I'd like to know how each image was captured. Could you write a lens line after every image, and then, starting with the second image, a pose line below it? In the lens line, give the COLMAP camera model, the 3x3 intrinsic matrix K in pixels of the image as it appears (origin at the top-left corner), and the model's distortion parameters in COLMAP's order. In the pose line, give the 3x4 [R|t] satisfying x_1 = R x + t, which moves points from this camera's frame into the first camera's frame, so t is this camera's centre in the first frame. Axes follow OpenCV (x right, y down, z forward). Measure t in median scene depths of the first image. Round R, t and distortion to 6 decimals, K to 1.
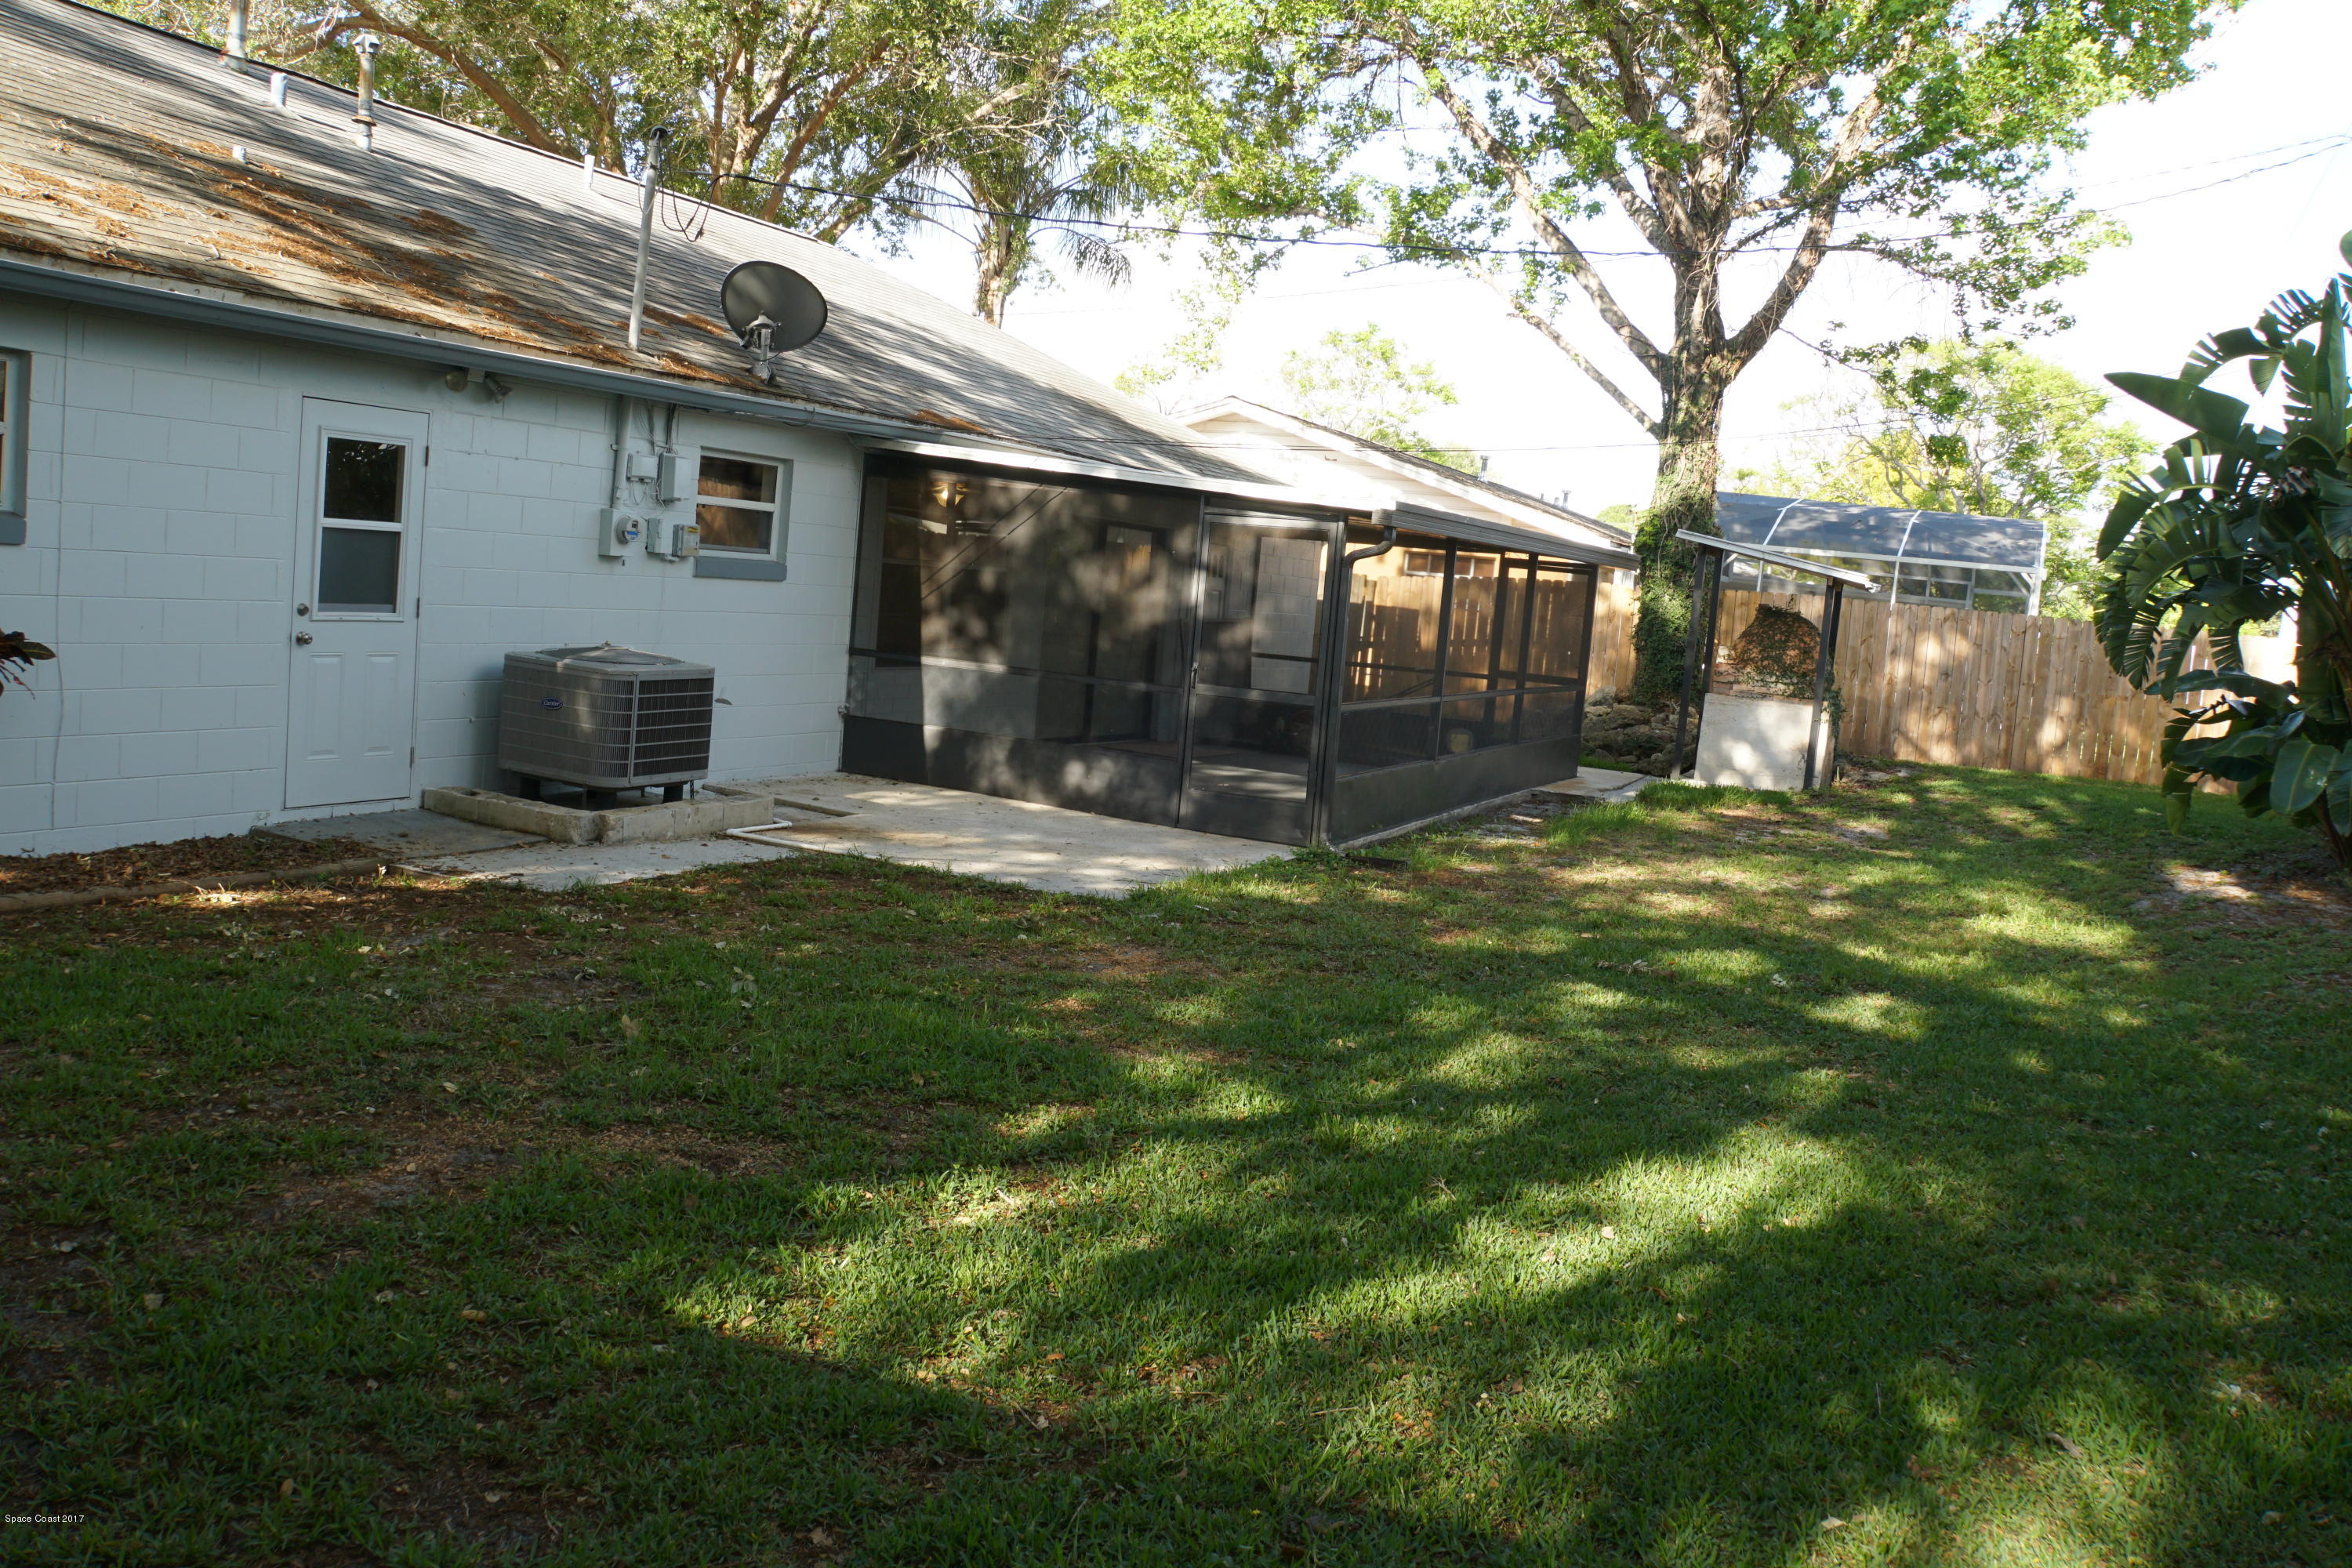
lens RADIAL K [[1874.8, 0, 1183.2], [0, 1874.8, 778.9], [0, 0, 1]] dist [-0.132336, 0.047174]
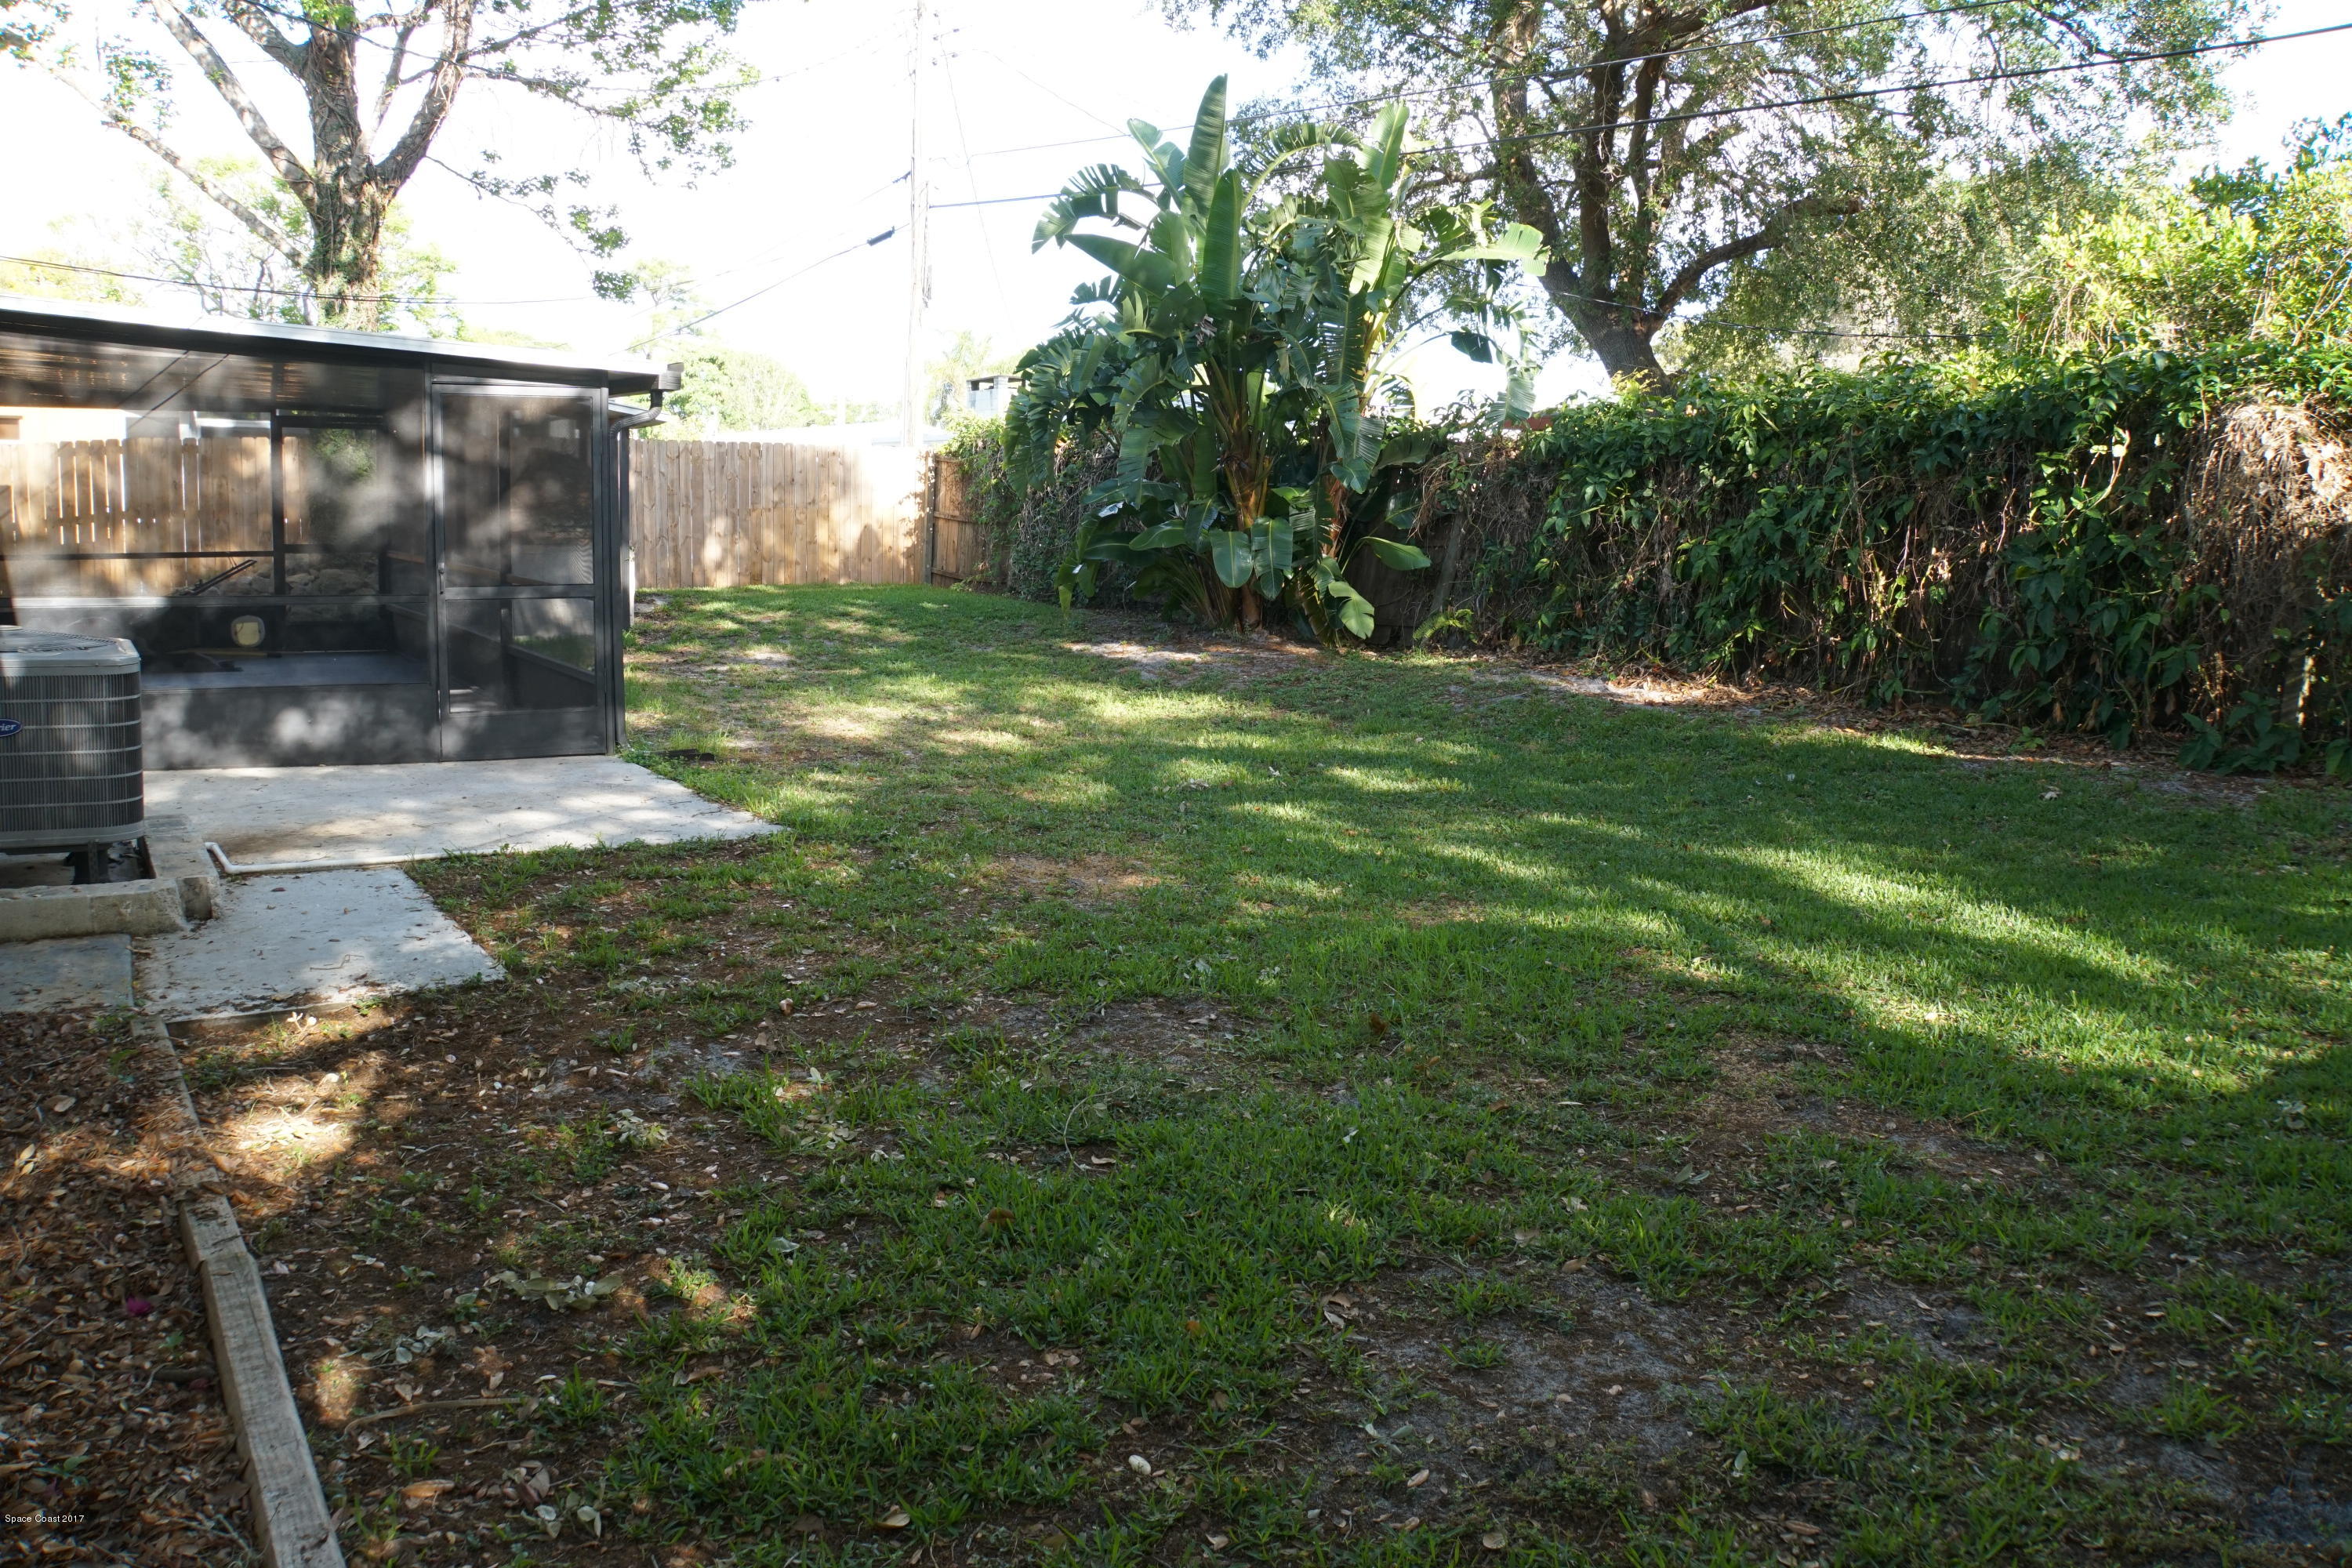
lens RADIAL K [[1874.8, 0, 1184.9], [0, 1874.8, 796.1], [0, 0, 1]] dist [-0.132336, 0.047174]
pose [[0.541812, -0.203374, 0.815523, -0.302972], [0.113433, 0.979101, 0.168805, -0.037403], [-0.832810, 0.001046, 0.553558, 0.167286]]
